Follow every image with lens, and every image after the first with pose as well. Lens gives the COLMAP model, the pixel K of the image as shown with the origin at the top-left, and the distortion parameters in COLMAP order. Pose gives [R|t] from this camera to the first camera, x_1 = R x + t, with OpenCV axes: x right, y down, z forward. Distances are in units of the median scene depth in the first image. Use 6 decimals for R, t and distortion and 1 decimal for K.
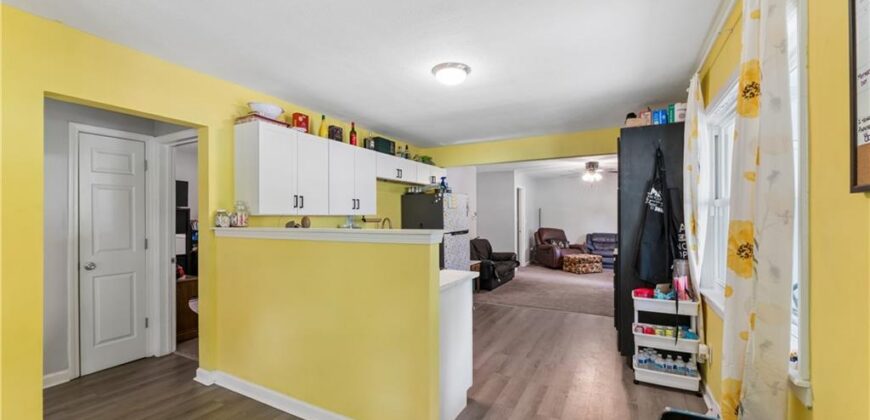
lens RADIAL K [[351.1, 0, 434.9], [0, 351.1, 217.1], [0, 0, 1]] dist [0.000892, -0.000066]
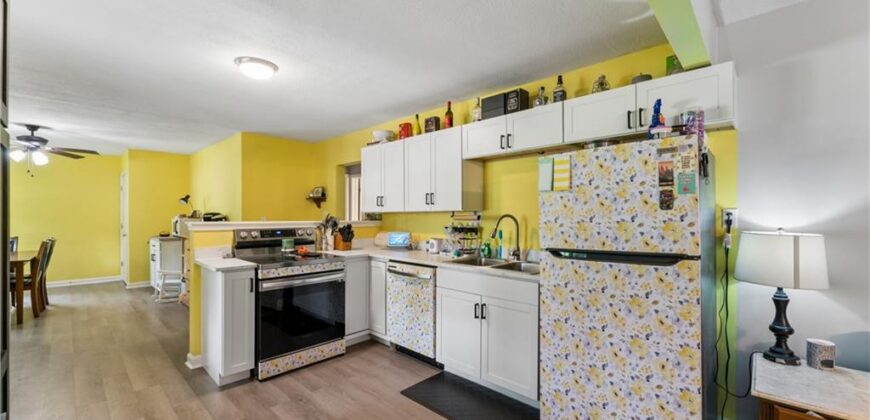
lens RADIAL K [[351.1, 0, 437.4], [0, 351.1, 218.8], [0, 0, 1]] dist [0.000892, -0.000066]
pose [[-0.259270, 0.008889, -0.965764, 0.290233], [0.000215, 0.999958, 0.009146, 0.002525], [0.965805, 0.002164, -0.259261, 0.584102]]
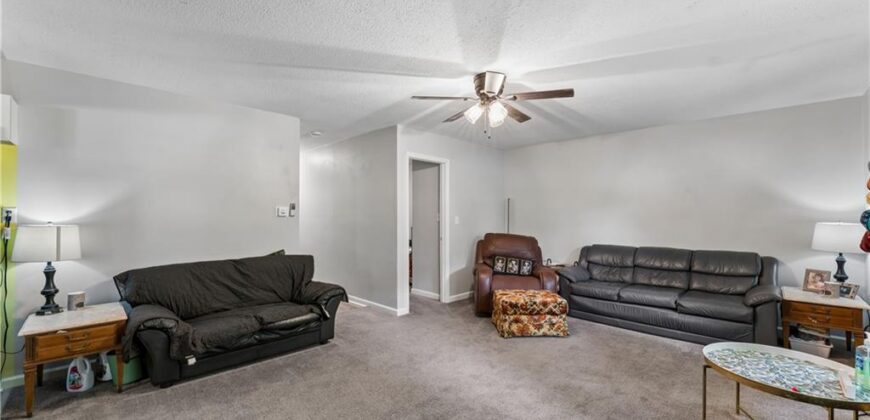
lens RADIAL K [[351.1, 0, 434.5], [0, 351.1, 211.5], [0, 0, 1]] dist [0.000892, -0.000066]
pose [[0.955988, -0.000351, -0.293405, 0.453626], [-0.002377, 0.999957, -0.008942, 0.002947], [0.293396, 0.009246, 0.955946, 0.530535]]
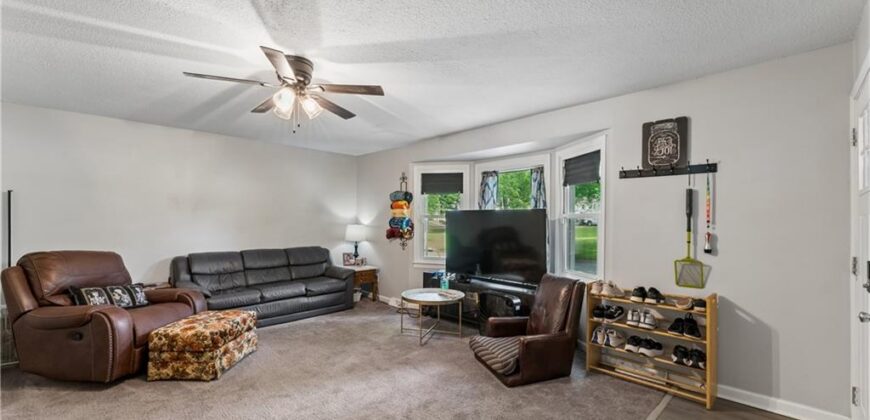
lens RADIAL K [[351.1, 0, 433.2], [0, 351.1, 220.9], [0, 0, 1]] dist [0.000892, -0.000066]
pose [[0.303699, 0.002235, 0.952765, 0.139212], [-0.003877, 0.999992, -0.001110, 0.002699], [-0.952760, -0.003357, 0.303705, 0.678456]]
